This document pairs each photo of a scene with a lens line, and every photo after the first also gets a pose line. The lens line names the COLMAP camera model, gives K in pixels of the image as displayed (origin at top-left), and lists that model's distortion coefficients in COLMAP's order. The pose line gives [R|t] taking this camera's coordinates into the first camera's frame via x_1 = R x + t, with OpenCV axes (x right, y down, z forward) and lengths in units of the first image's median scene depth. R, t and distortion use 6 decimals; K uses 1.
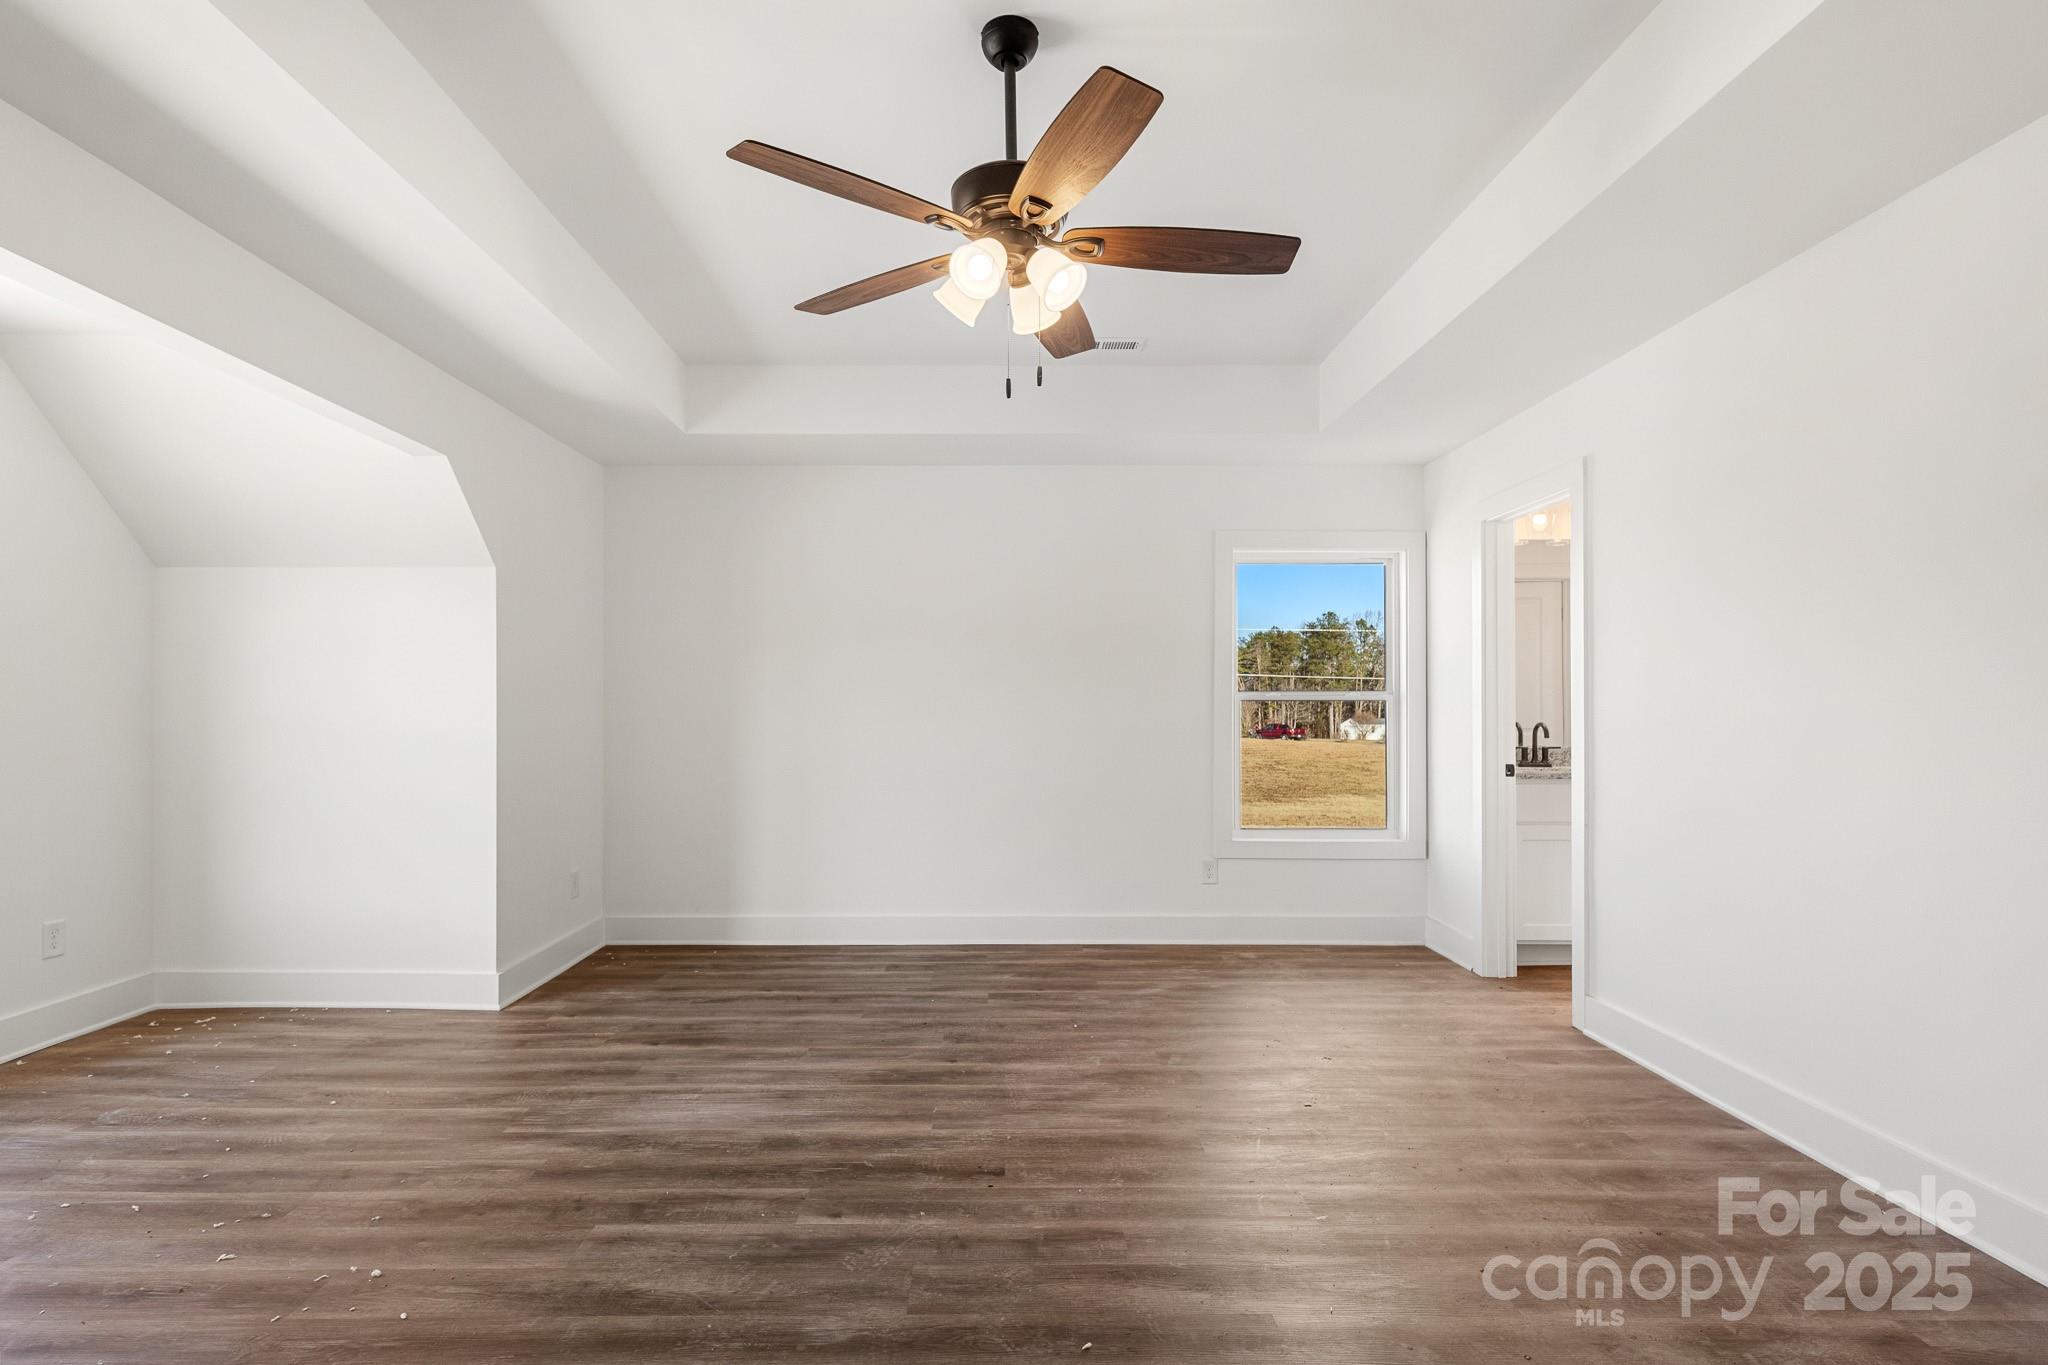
lens RADIAL K [[1036.5, 0, 992.2], [0, 1036.5, 708.1], [0, 0, 1]] dist [0.003631, 0.000581]
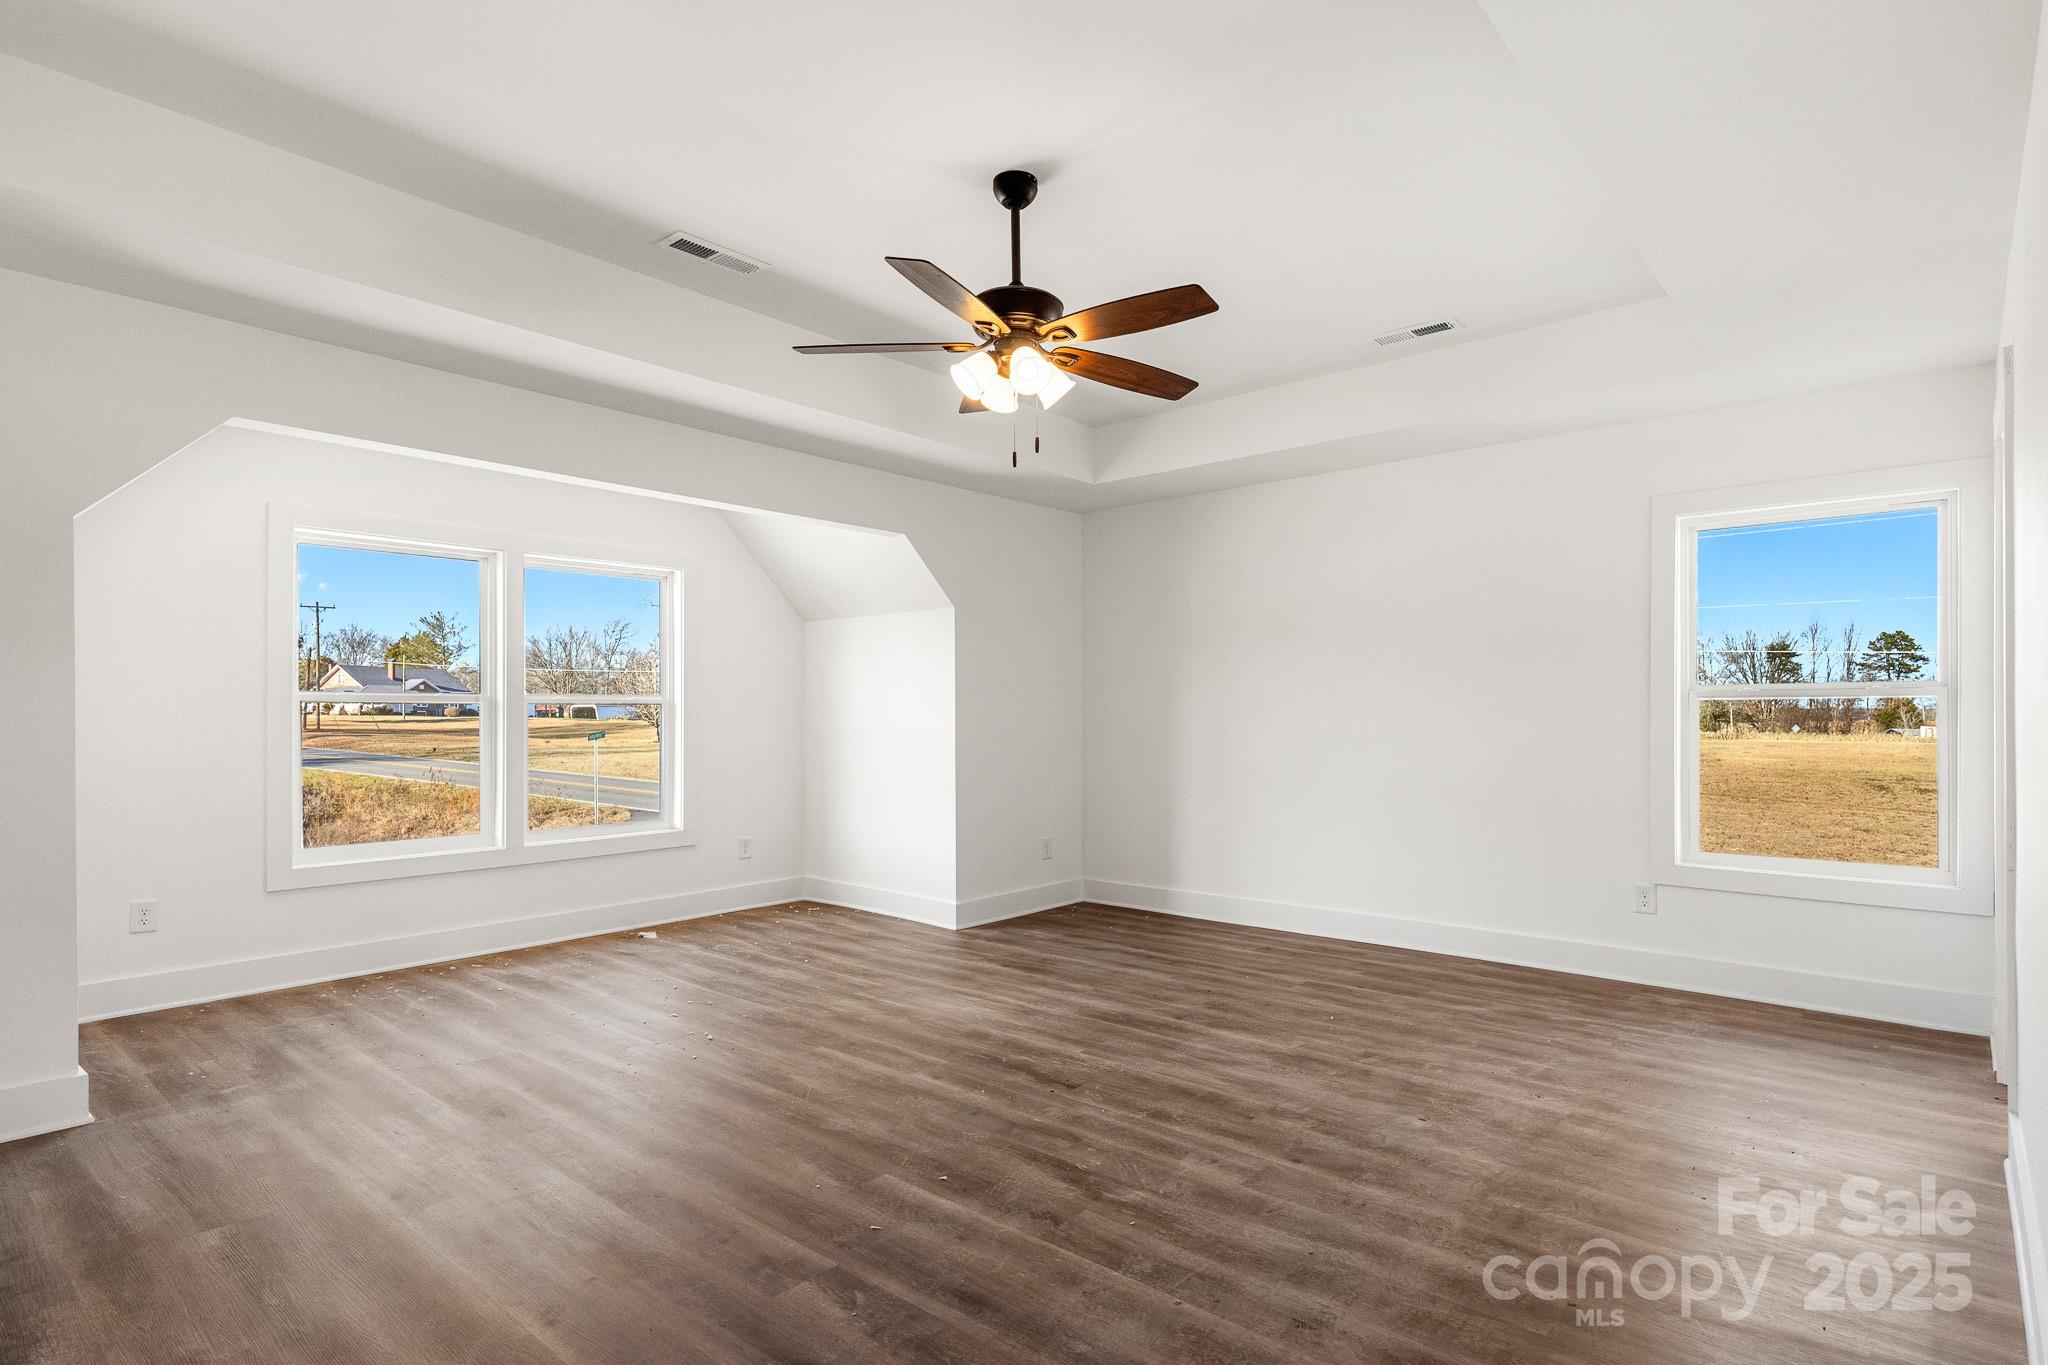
lens RADIAL K [[1049.7, 0, 1019.2], [0, 1049.7, 712.2], [0, 0, 1]] dist [0.009018, 0.000592]
pose [[0.749324, -0.002777, -0.662197, 0.575243], [0.005012, 0.999986, 0.001478, 0.001514], [0.662184, -0.004427, 0.749328, 0.019566]]
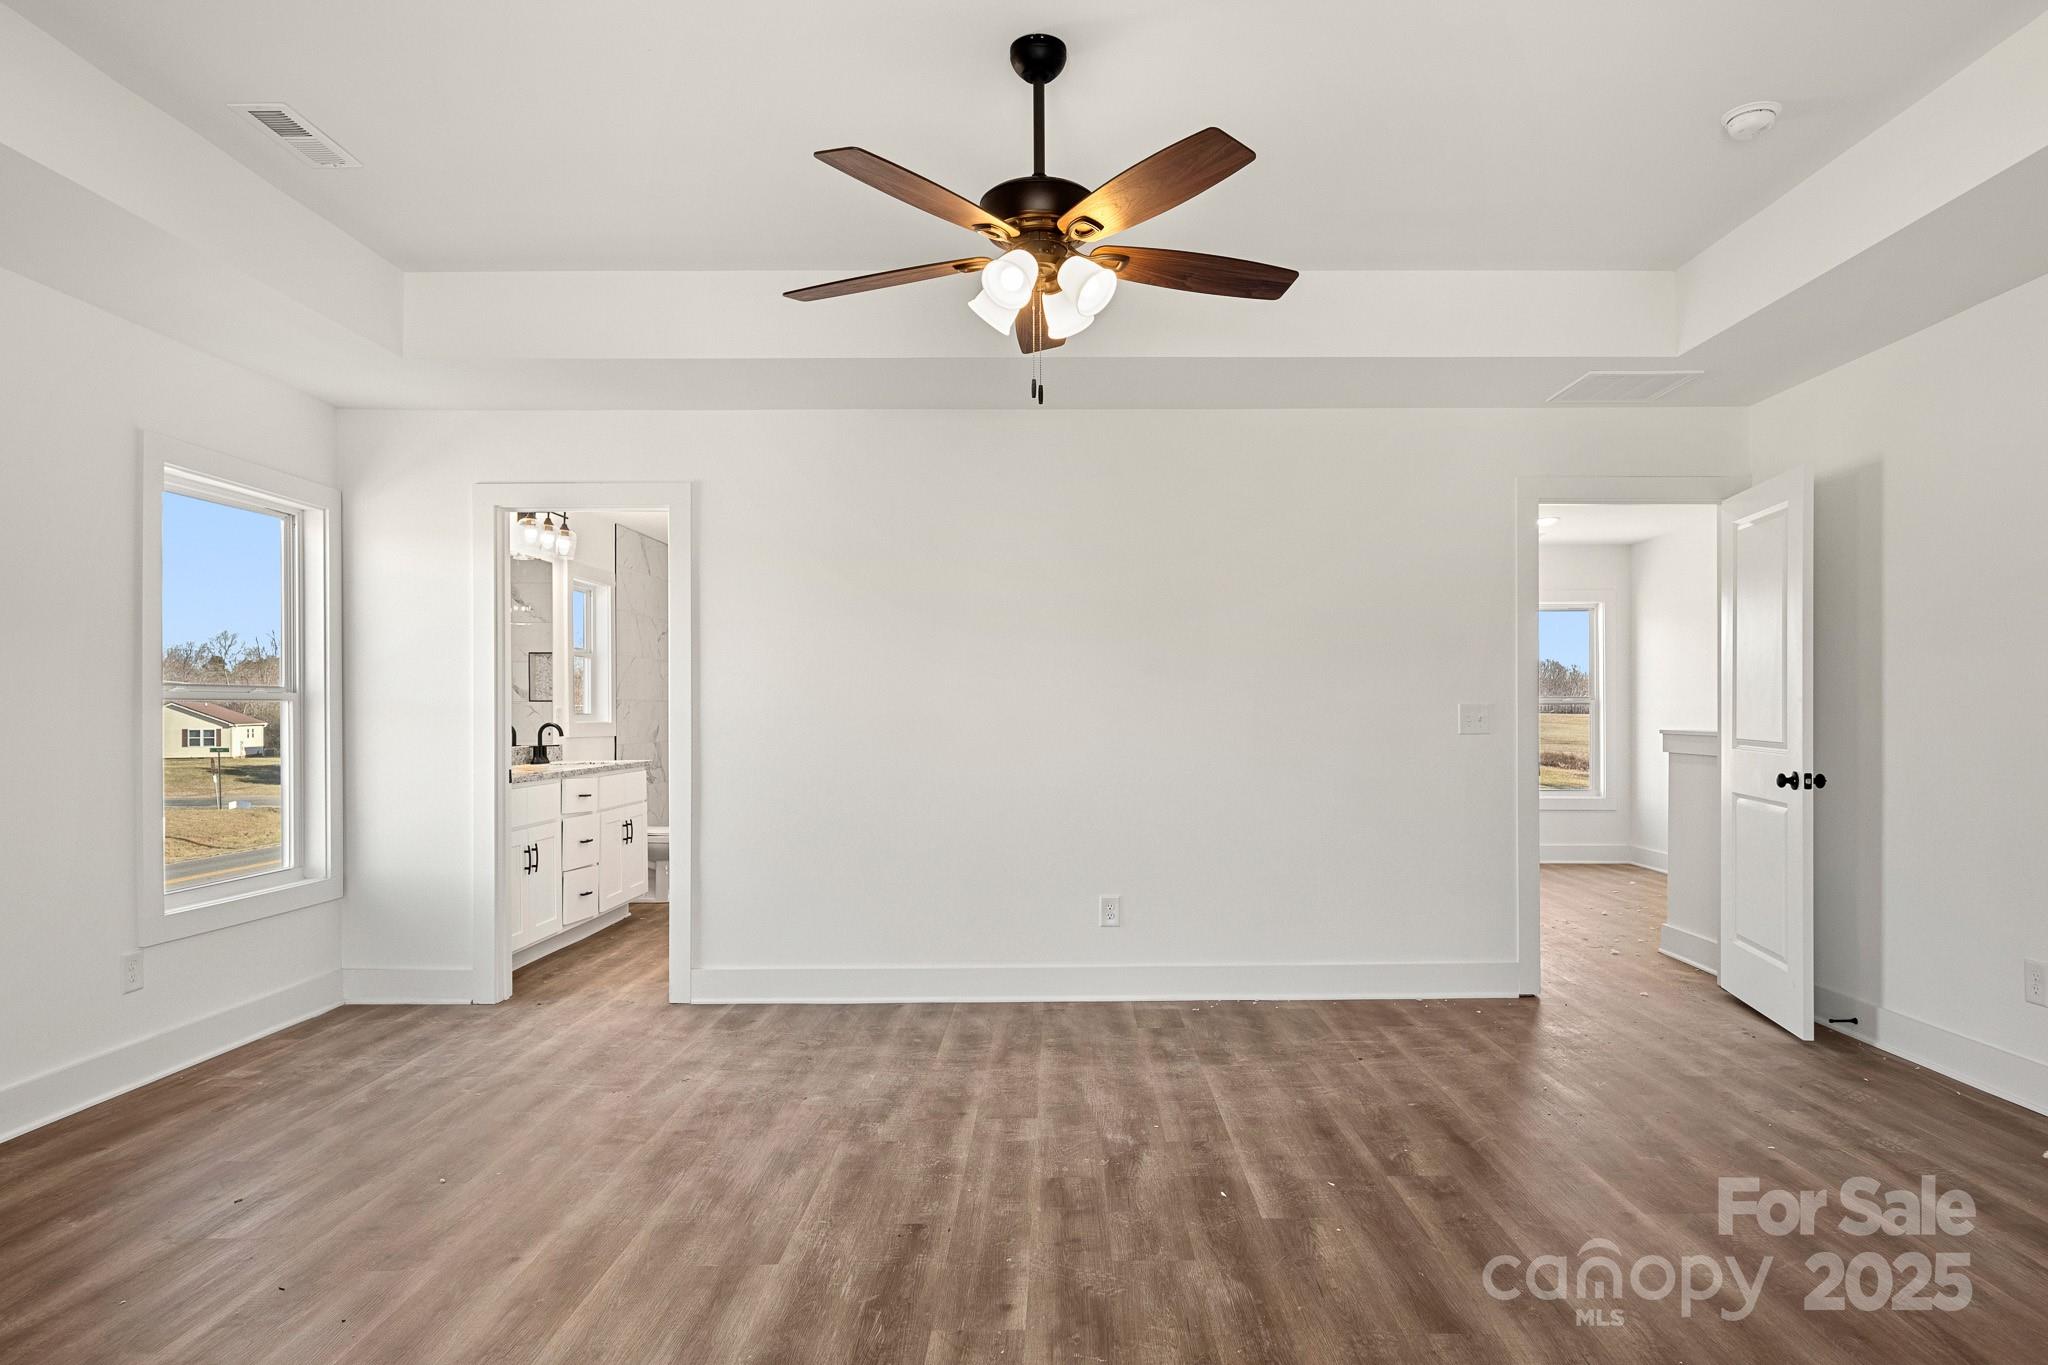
lens RADIAL K [[1230.1, 0, 1091.1], [0, 1230.1, 710.1], [0, 0, 1]] dist [-0.012302, -0.000474]
pose [[-0.022836, -0.003008, 0.999735, -0.770872], [0.000901, 0.999995, 0.003030, 0.000309], [-0.999739, 0.000970, -0.022833, 0.640044]]
